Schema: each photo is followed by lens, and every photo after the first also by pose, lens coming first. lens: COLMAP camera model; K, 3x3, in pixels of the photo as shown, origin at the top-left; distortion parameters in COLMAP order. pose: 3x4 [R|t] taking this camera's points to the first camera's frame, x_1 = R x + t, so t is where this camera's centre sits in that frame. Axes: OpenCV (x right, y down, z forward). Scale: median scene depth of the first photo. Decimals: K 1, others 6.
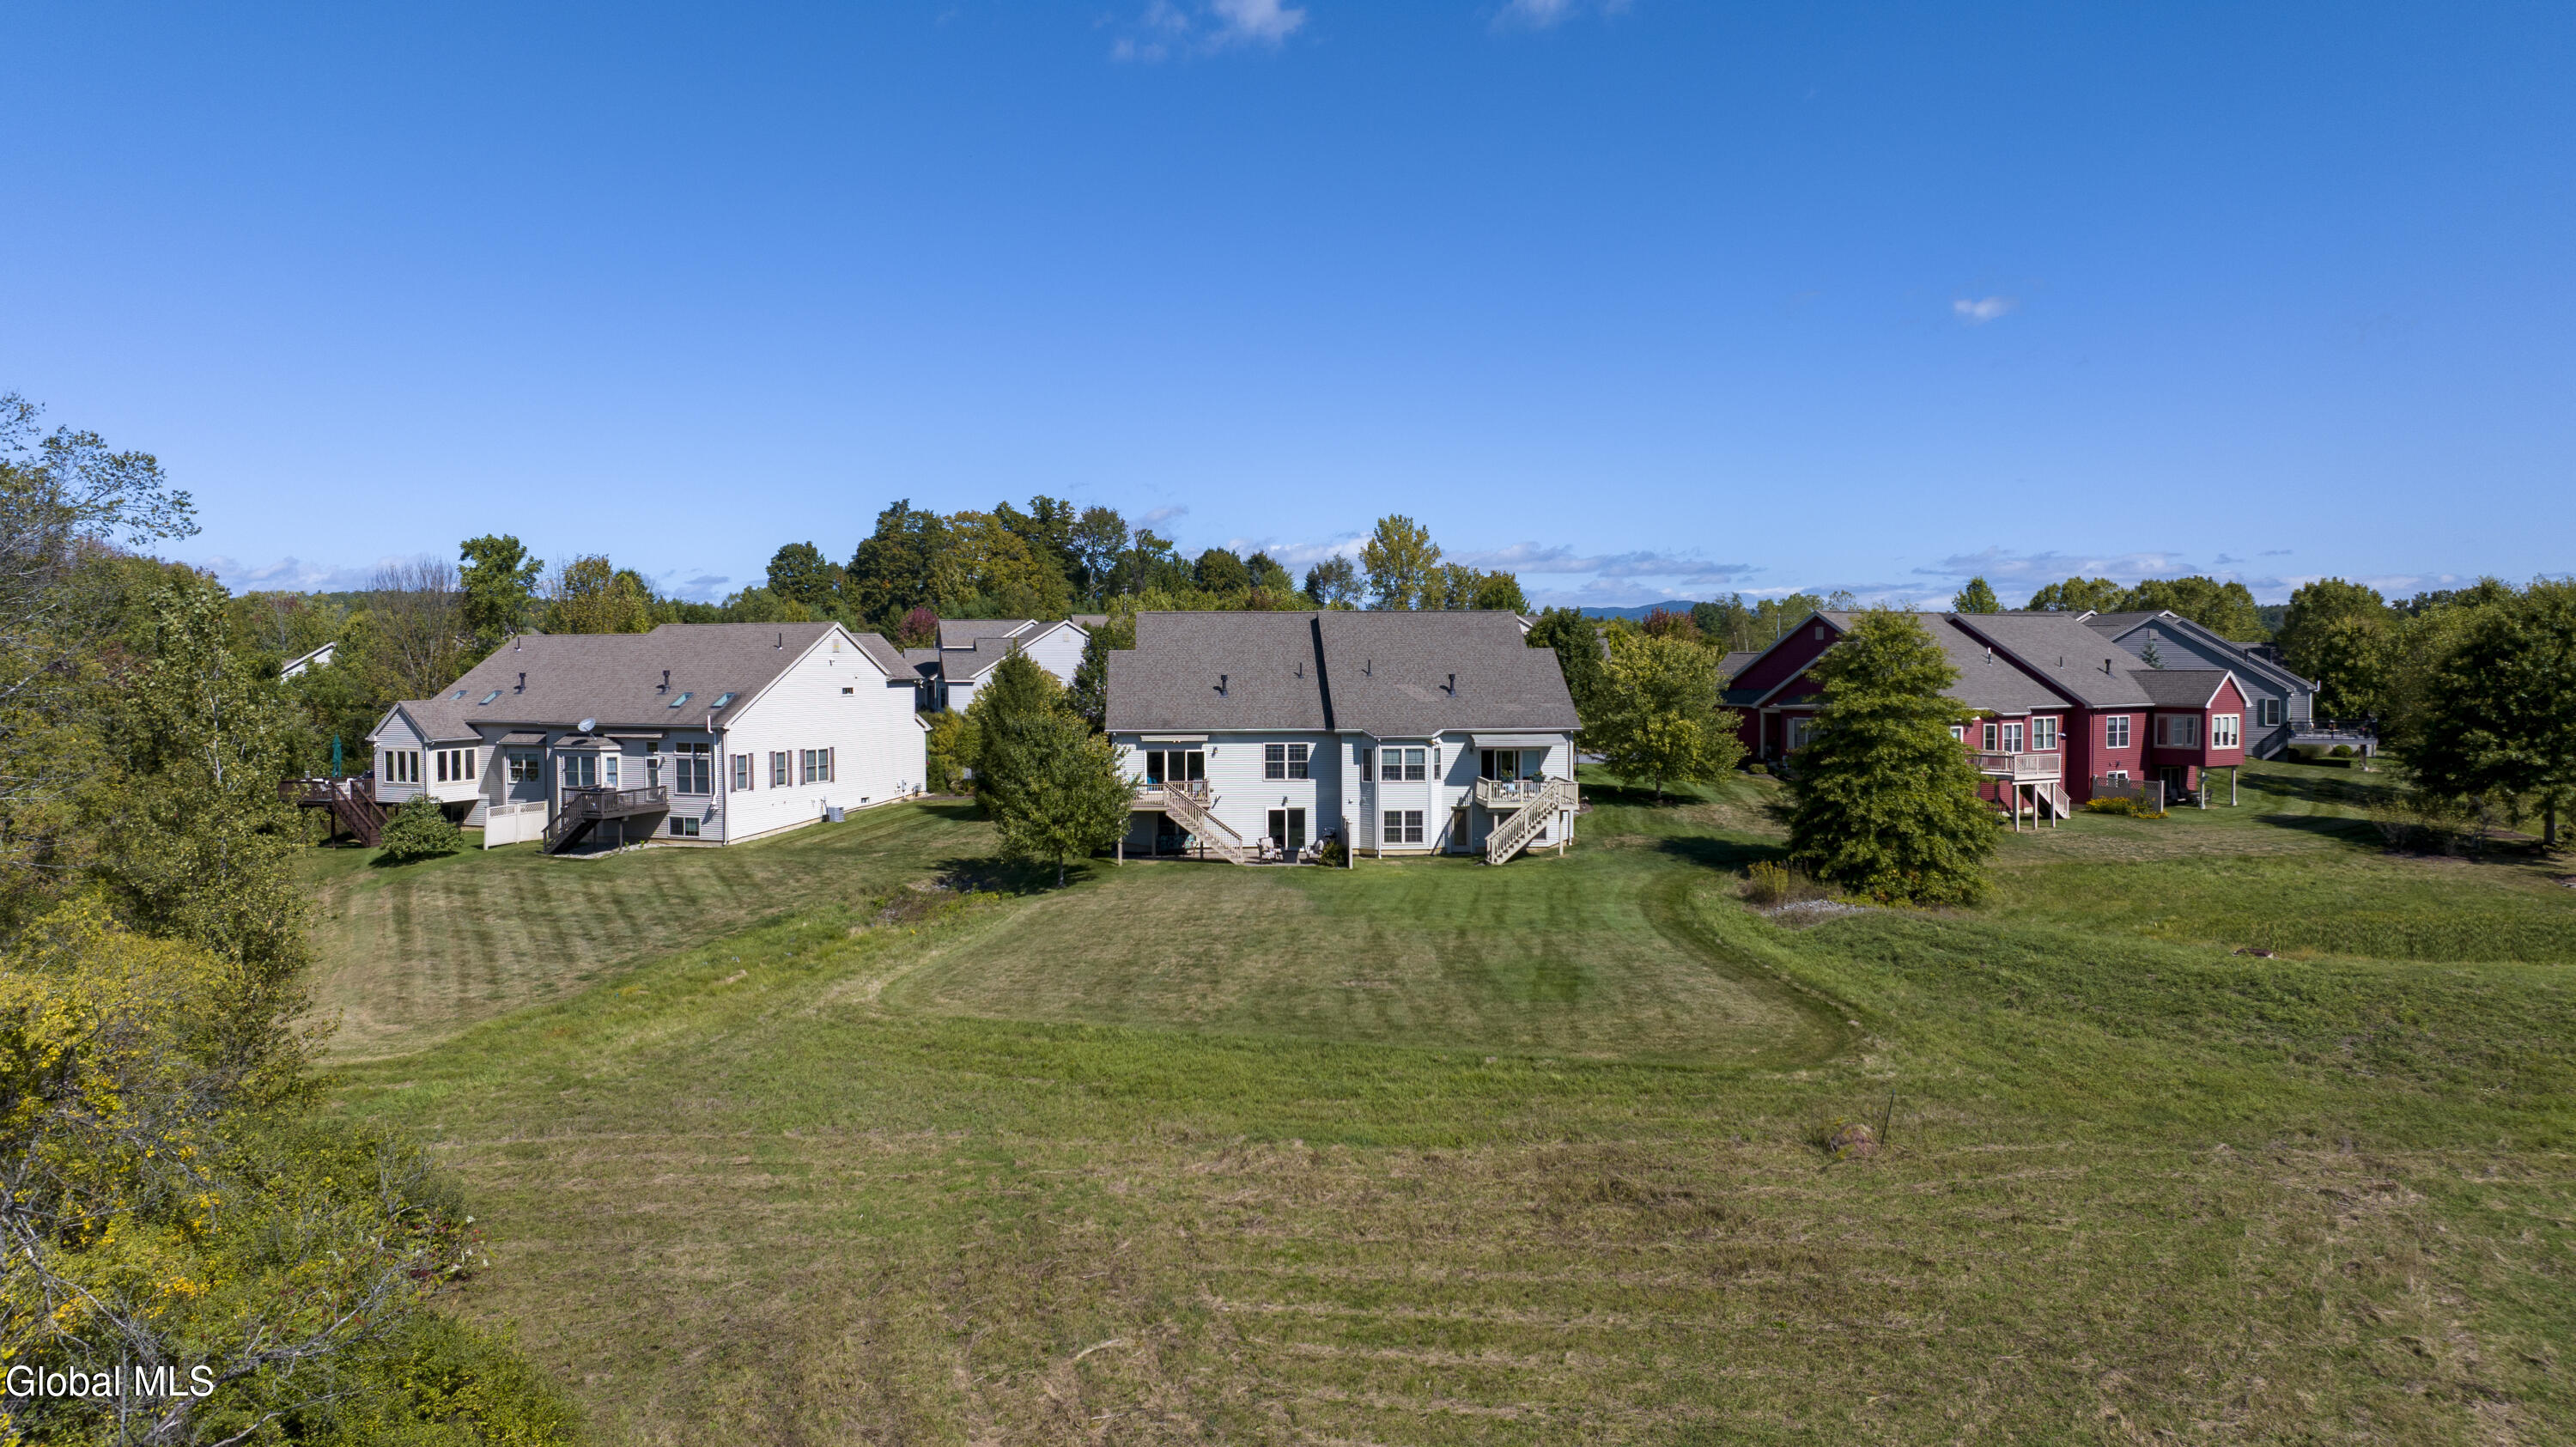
lens RADIAL K [[1796.3, 0, 1288.0], [0, 1796.3, 723.5], [0, 0, 1]] dist [-0.002699, -0.005131]
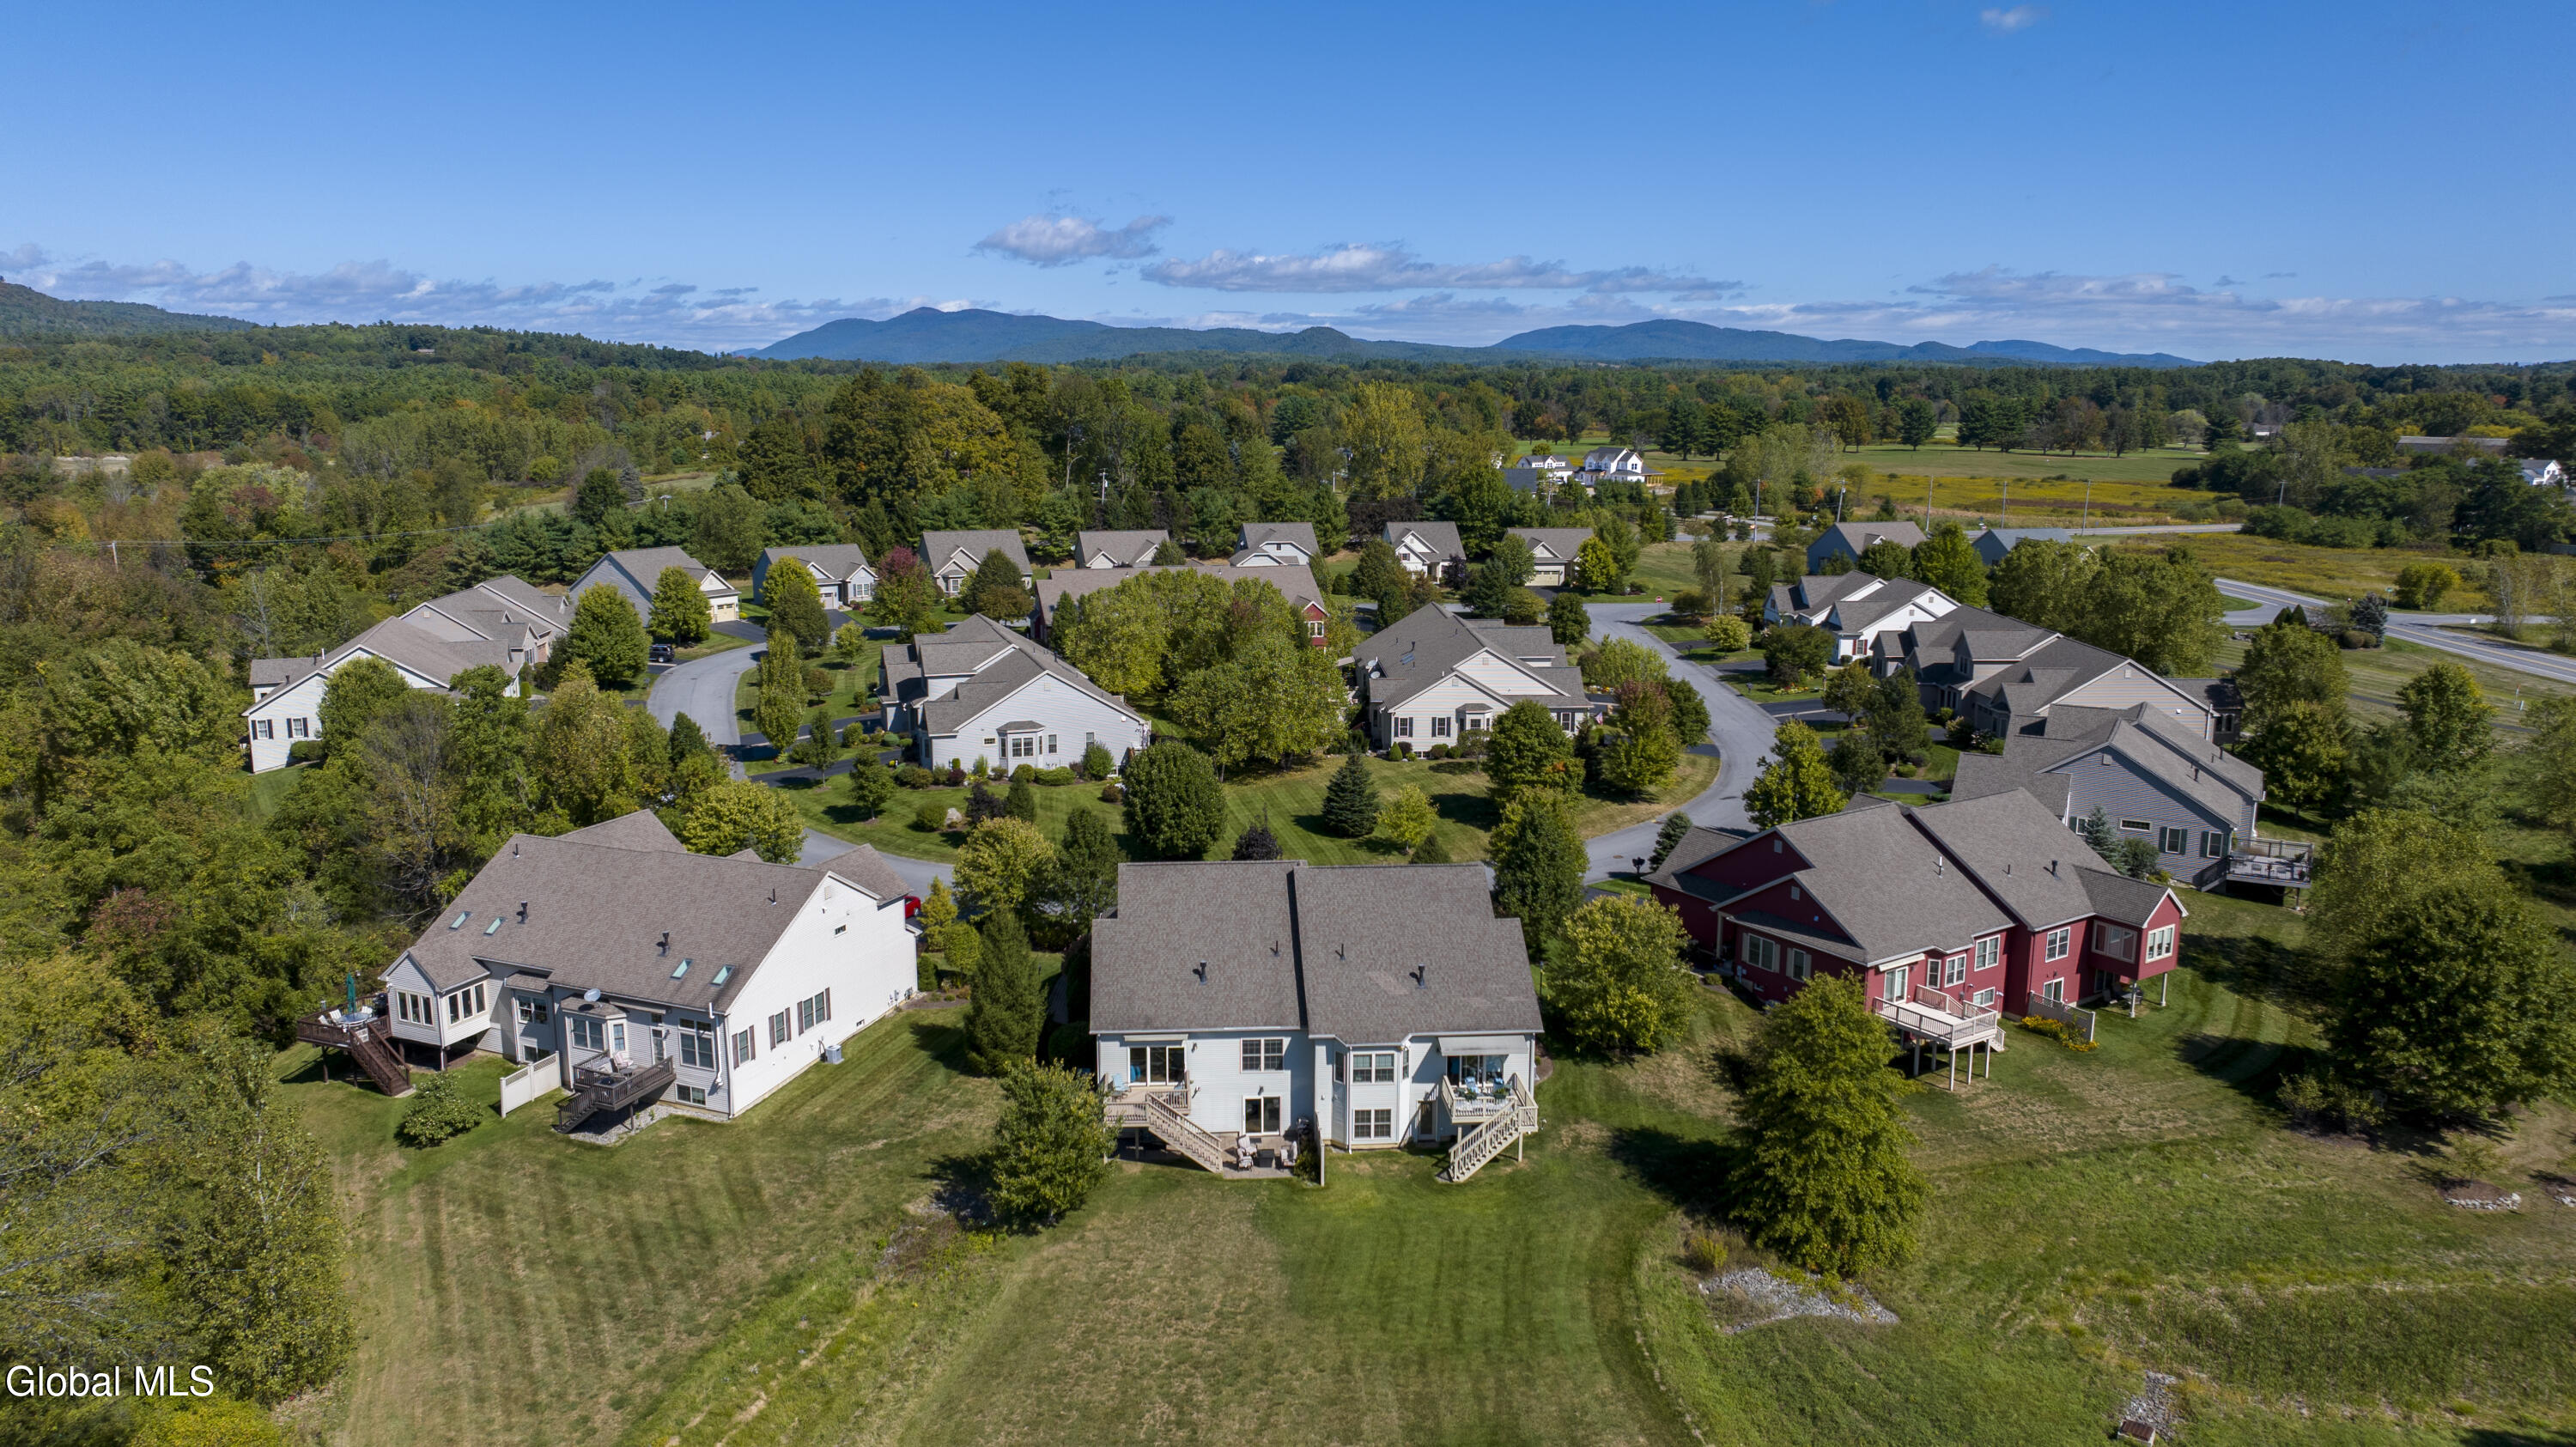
lens RADIAL K [[1798.9, 0, 1288.0], [0, 1798.9, 723.5], [0, 0, 1]] dist [-0.010854, 0.005135]
pose [[0.999928, 0.003249, 0.011555, 0.001140], [-0.005008, 0.987801, 0.155642, -0.328368], [-0.010909, -0.155688, 0.987746, -0.011111]]
